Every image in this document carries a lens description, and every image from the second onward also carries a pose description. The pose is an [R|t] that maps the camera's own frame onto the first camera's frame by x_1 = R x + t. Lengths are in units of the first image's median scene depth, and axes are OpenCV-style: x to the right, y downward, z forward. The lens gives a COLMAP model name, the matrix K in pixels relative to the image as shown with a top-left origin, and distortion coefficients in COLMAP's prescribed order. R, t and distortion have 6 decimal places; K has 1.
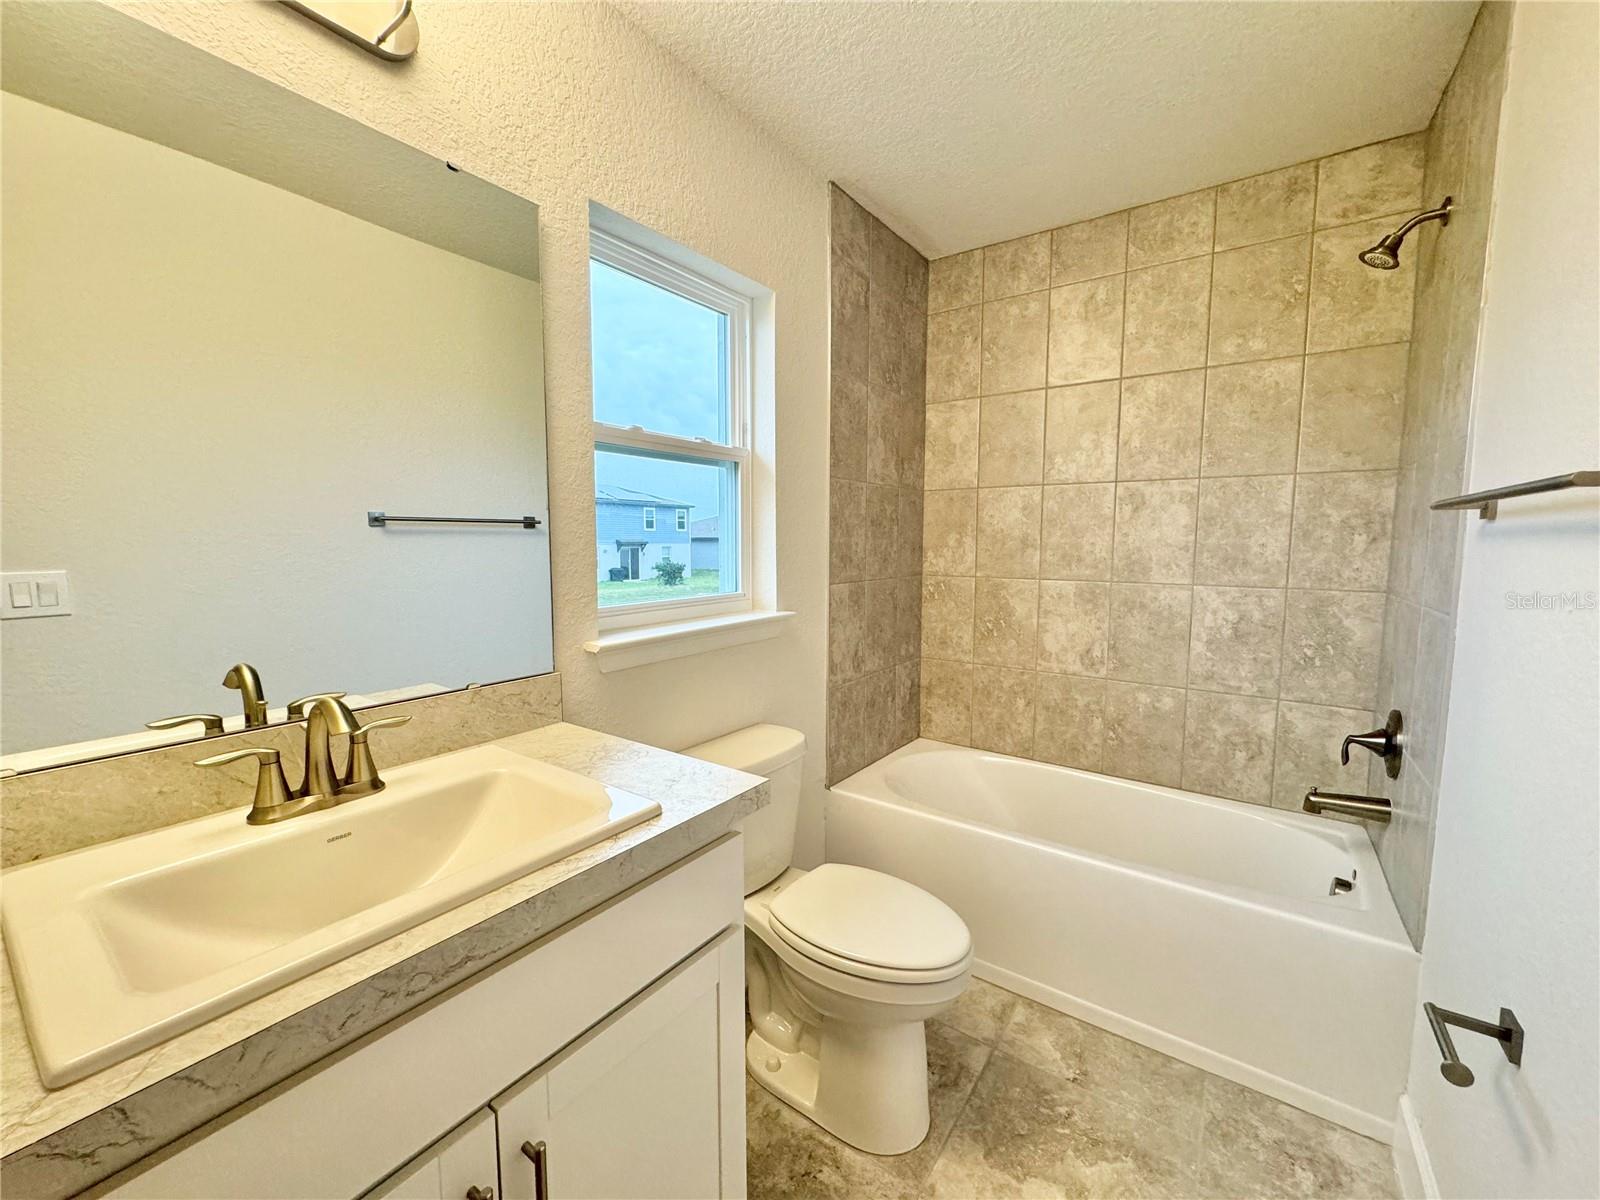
lens RADIAL K [[633.8, 0, 804.2], [0, 633.8, 599.1], [0, 0, 1]] dist [-0.001703, 0.000300]
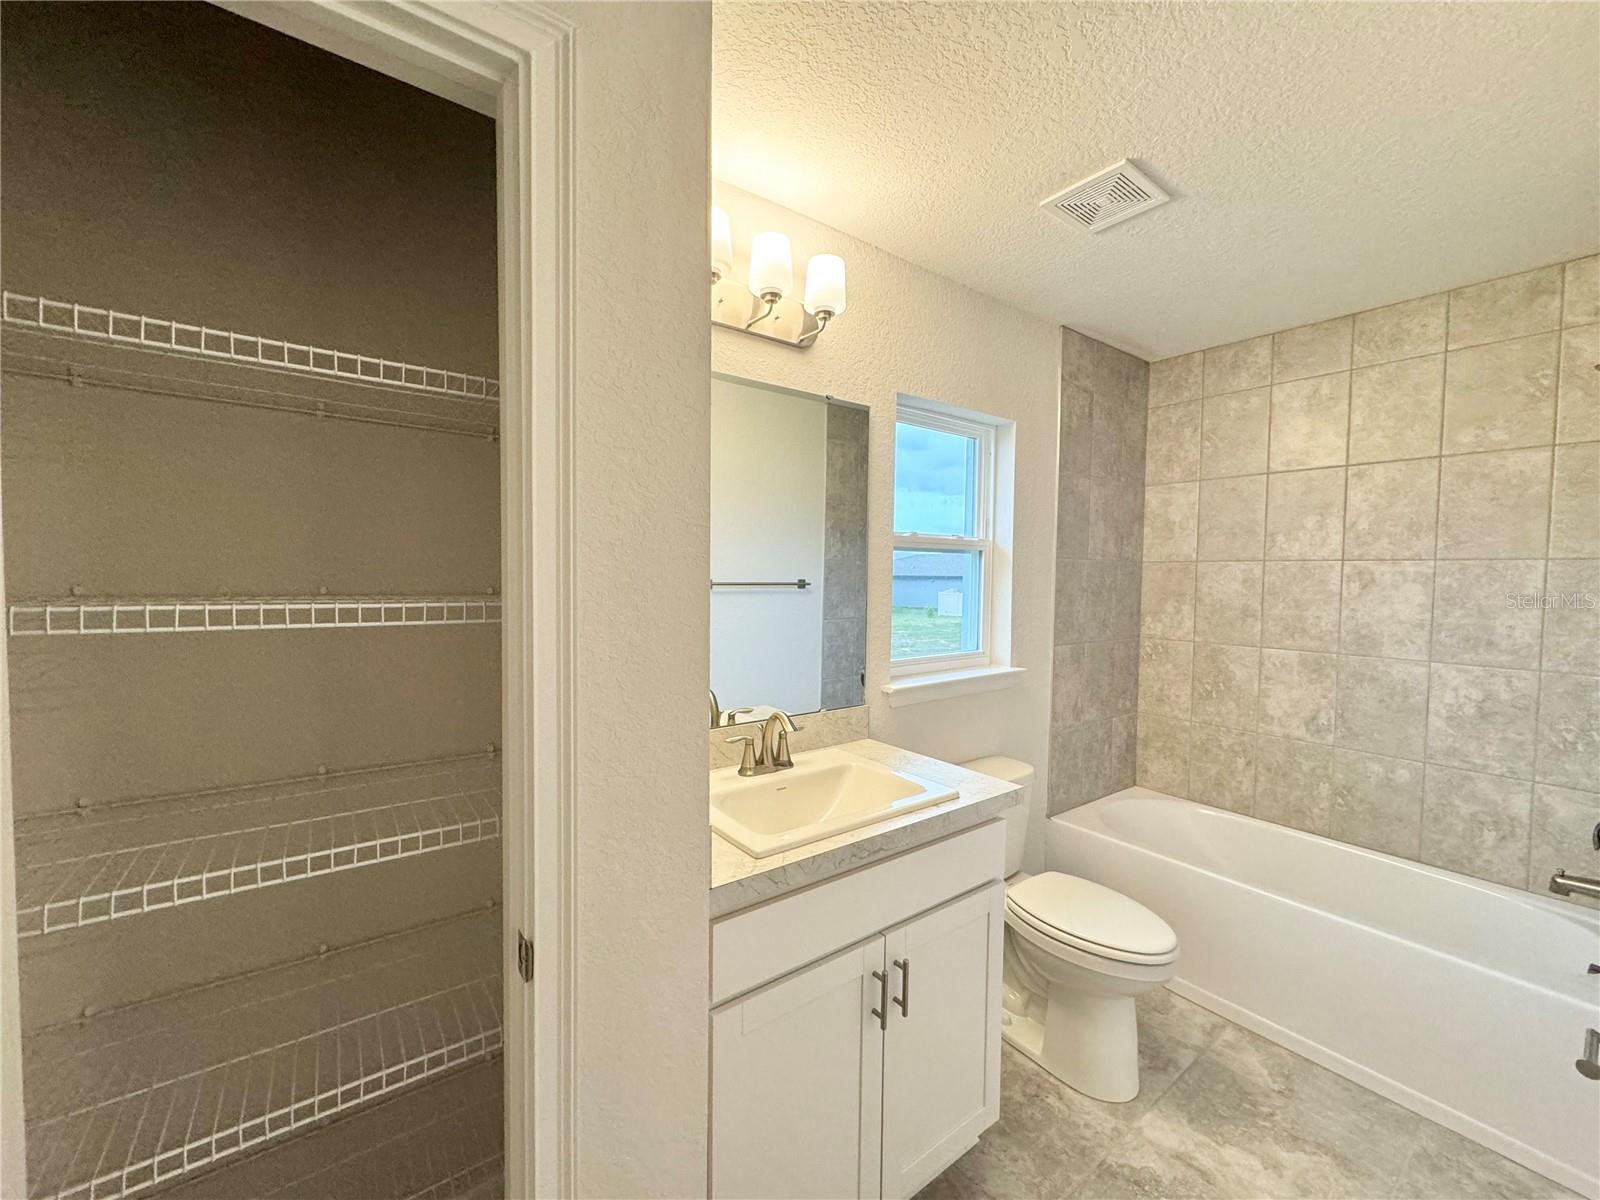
lens RADIAL K [[633.8, 0, 804.2], [0, 633.8, 599.1], [0, 0, 1]] dist [-0.001703, 0.000300]
pose [[0.952894, 0.021849, -0.302516, -0.051213], [-0.039155, 0.997917, -0.051261, -0.032177], [0.300766, 0.060691, 0.951765, -0.304673]]
